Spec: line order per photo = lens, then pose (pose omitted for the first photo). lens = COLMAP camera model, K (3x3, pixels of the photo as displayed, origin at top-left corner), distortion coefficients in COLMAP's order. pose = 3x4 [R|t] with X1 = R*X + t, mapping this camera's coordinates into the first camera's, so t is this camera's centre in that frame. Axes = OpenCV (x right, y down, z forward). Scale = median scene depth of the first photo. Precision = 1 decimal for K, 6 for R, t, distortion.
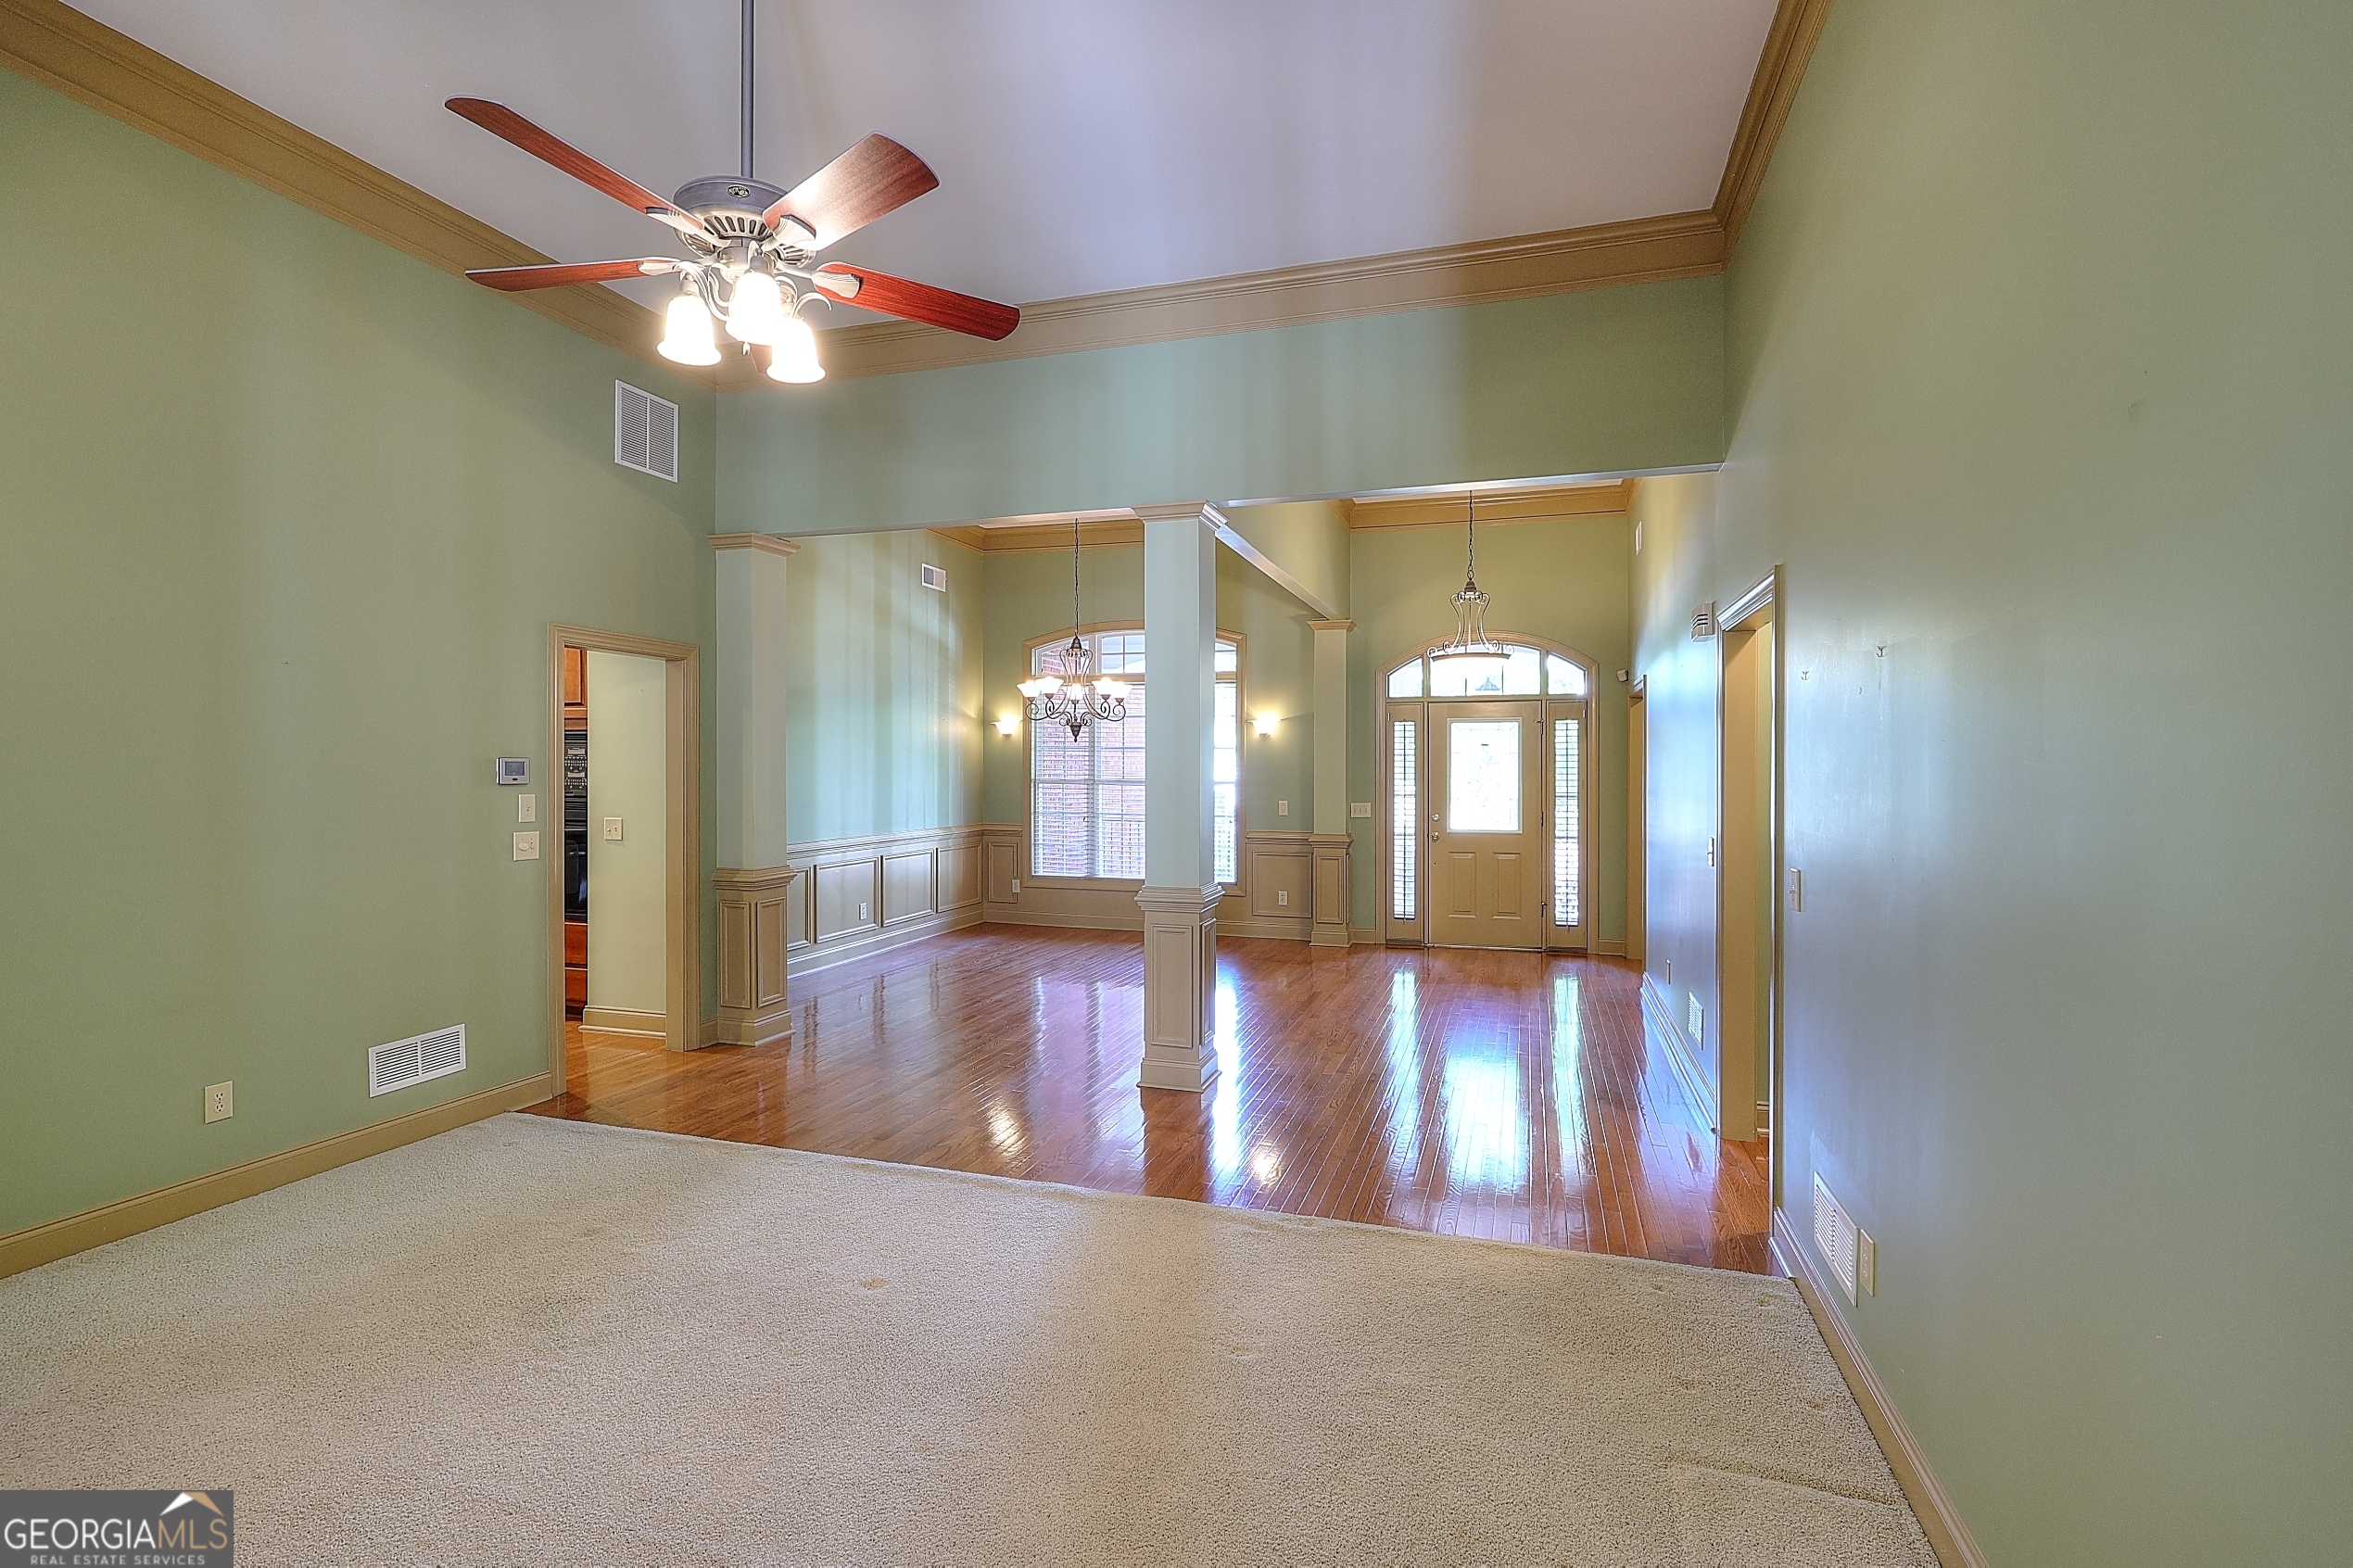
lens RADIAL K [[1077.6, 0, 1185.4], [0, 1077.6, 781.1], [0, 0, 1]] dist [-0.007720, 0.002777]
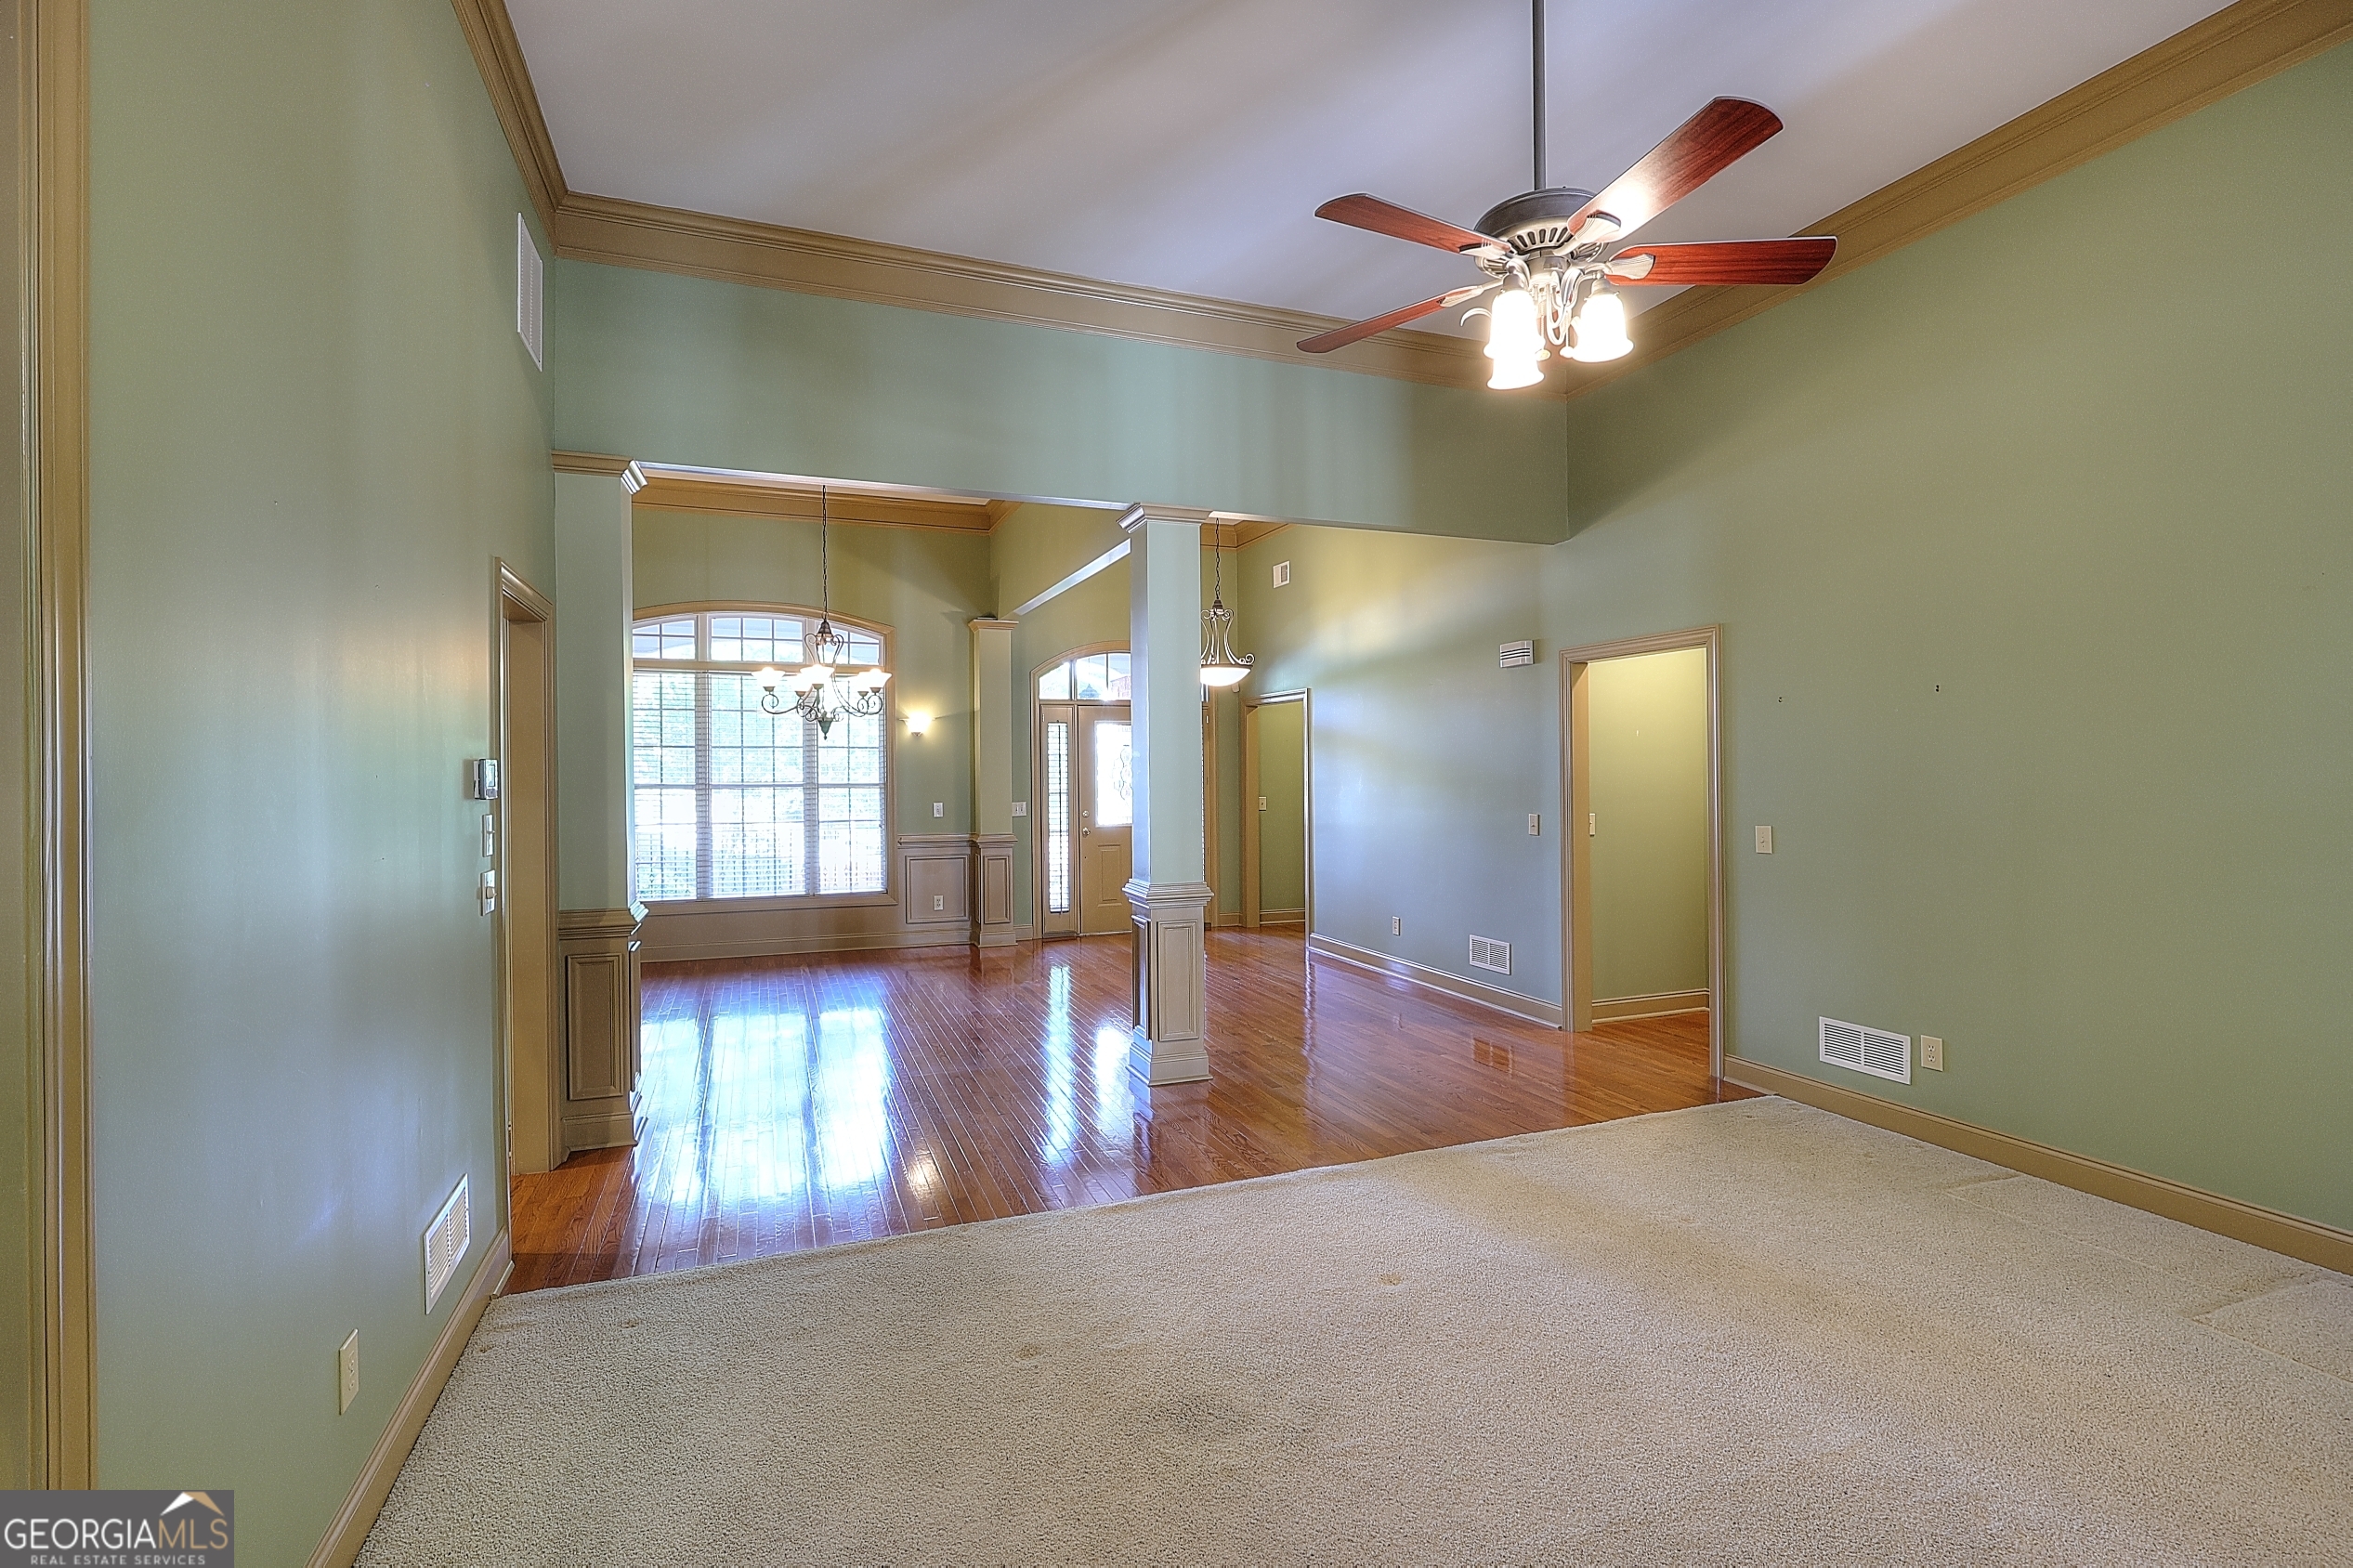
lens RADIAL K [[1077.6, 0, 1185.6], [0, 1077.6, 773.8], [0, 0, 1]] dist [-0.007720, 0.002777]
pose [[0.780793, -0.010788, 0.624696, -0.350186], [0.015665, 0.999875, -0.002311, -0.001578], [-0.624593, 0.011591, 0.780864, 0.109204]]
